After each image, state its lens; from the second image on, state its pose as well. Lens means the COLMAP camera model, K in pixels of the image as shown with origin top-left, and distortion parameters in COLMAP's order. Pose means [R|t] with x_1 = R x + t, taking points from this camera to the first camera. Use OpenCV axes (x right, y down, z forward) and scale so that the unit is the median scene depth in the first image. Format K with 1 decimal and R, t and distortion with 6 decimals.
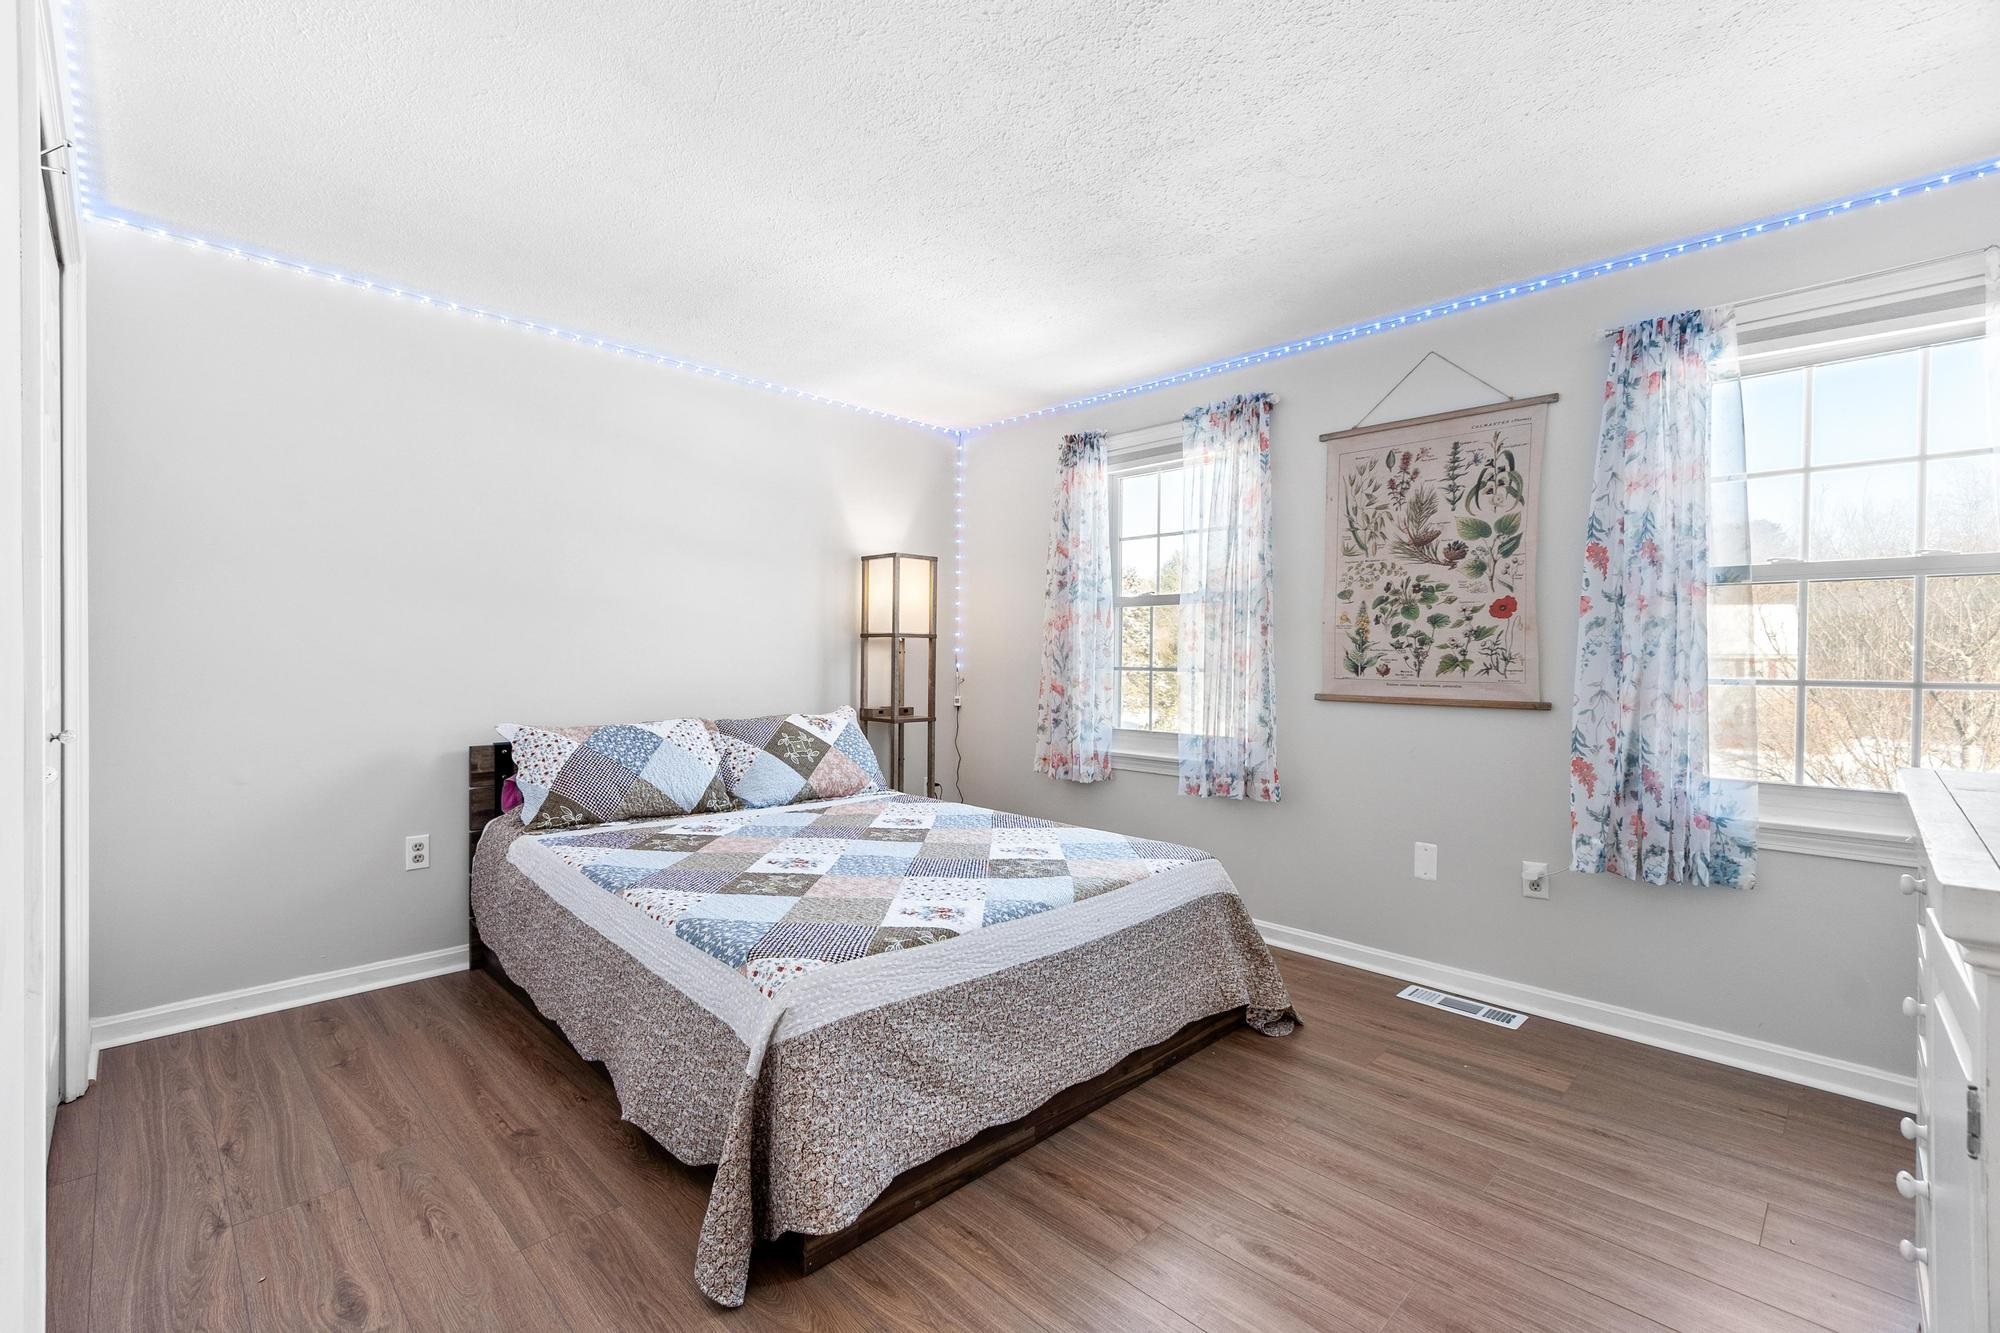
lens RADIAL K [[876.1, 0, 947.3], [0, 876.1, 661.3], [0, 0, 1]] dist [-0.002747, -0.000019]
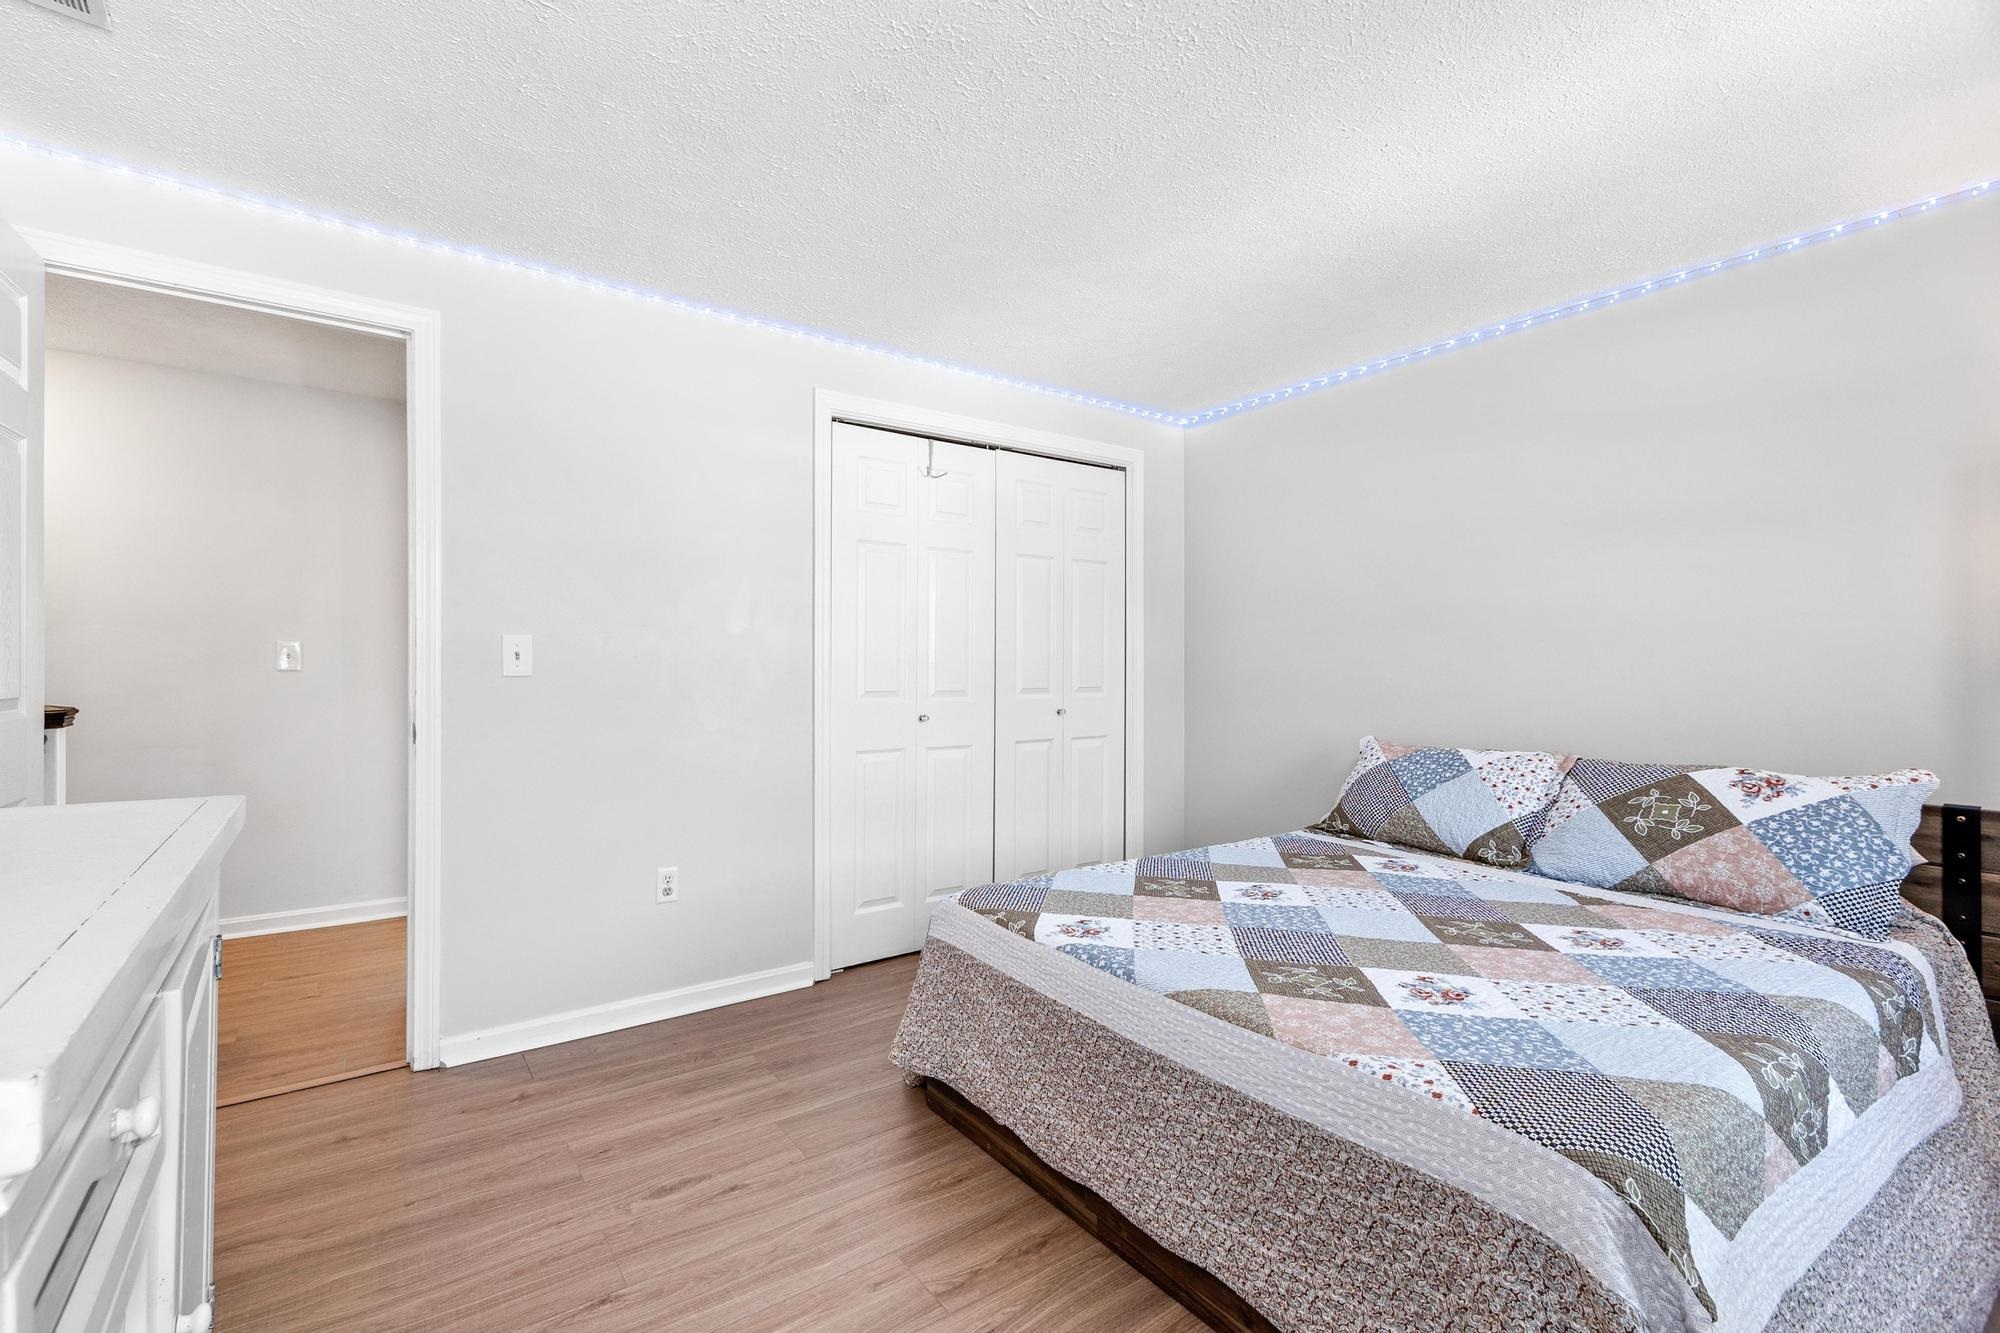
lens RADIAL K [[876.1, 0, 947.3], [0, 876.1, 661.3], [0, 0, 1]] dist [-0.002747, -0.000019]
pose [[-0.166163, -0.013617, -0.986004, 0.919114], [-0.010697, 0.999871, -0.012006, -0.003859], [0.986040, 0.008552, -0.166287, 0.929299]]
